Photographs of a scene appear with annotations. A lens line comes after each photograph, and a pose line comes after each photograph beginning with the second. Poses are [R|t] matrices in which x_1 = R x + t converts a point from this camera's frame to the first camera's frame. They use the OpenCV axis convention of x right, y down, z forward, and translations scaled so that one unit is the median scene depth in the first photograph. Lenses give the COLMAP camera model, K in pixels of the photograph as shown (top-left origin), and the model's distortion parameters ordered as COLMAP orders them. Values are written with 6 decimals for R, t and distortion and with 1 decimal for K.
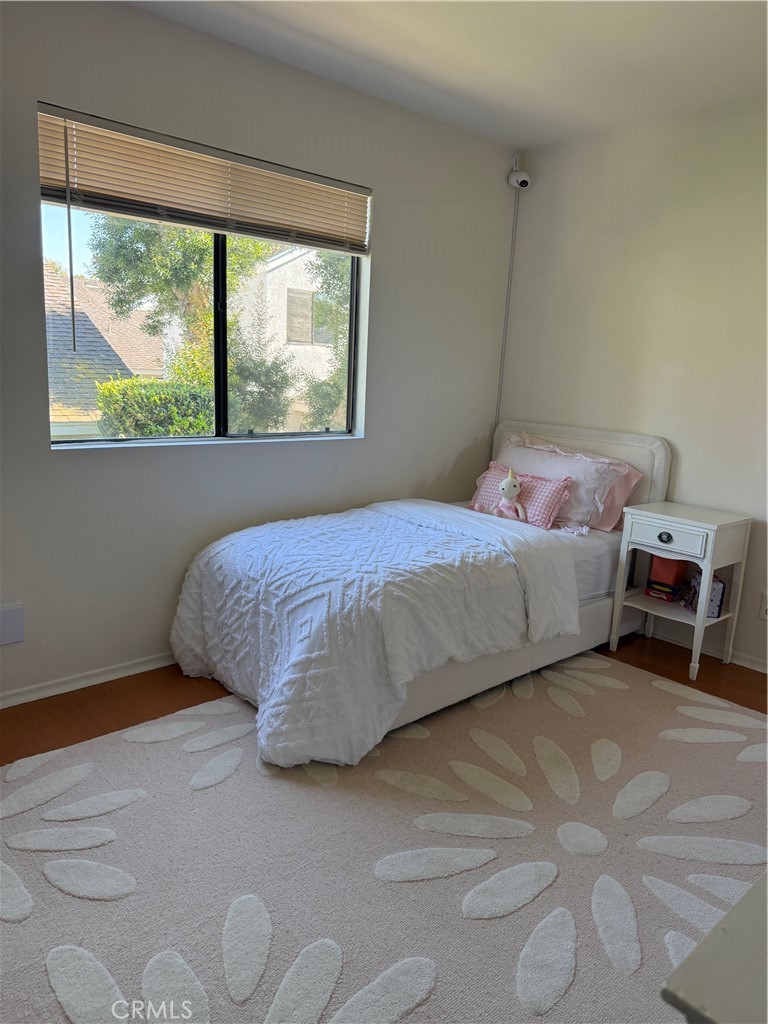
lens RADIAL K [[706.6, 0, 381.0], [0, 706.6, 515.3], [0, 0, 1]] dist [0.120129, -0.182507]
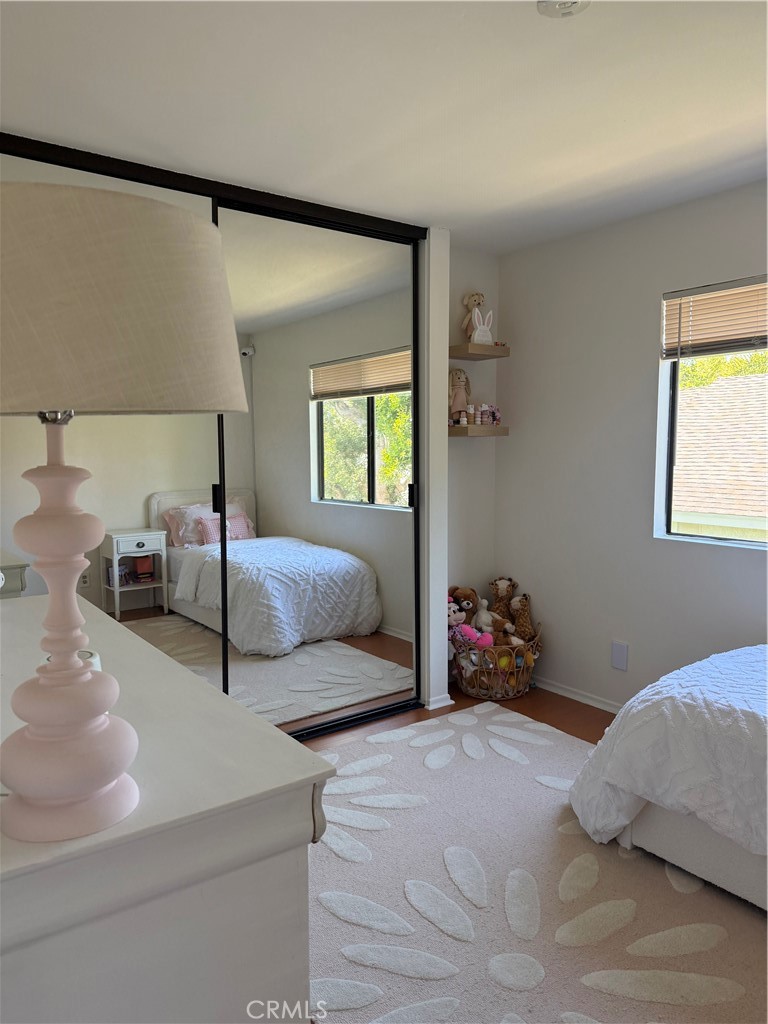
lens RADIAL K [[714.6, 0, 388.1], [0, 714.6, 514.5], [0, 0, 1]] dist [0.099162, -0.127271]
pose [[-0.083008, 0.052974, -0.995140, 0.893739], [-0.201242, 0.977122, 0.068802, -0.121305], [0.976018, 0.205975, -0.070449, 0.577823]]
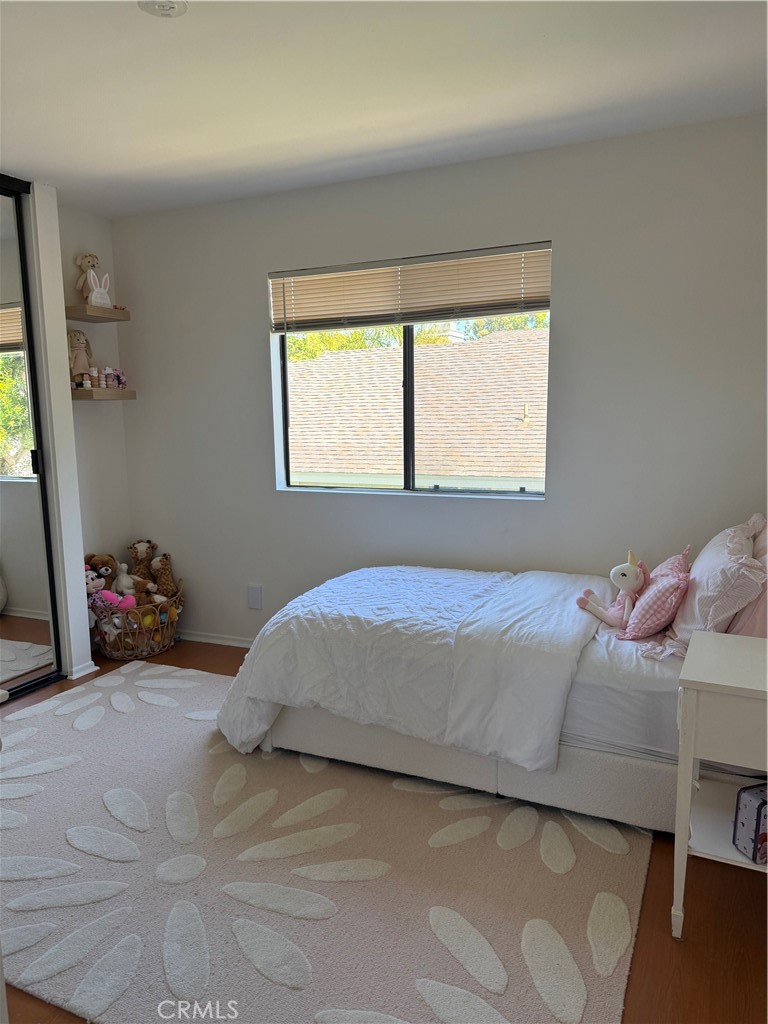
lens RADIAL K [[706.6, 0, 381.0], [0, 706.6, 515.3], [0, 0, 1]] dist [0.120129, -0.182507]
pose [[0.401577, 0.084576, -0.911912, 0.982407], [-0.153633, 0.987837, 0.023963, -0.104930], [0.902847, 0.130477, 0.409686, 0.563679]]
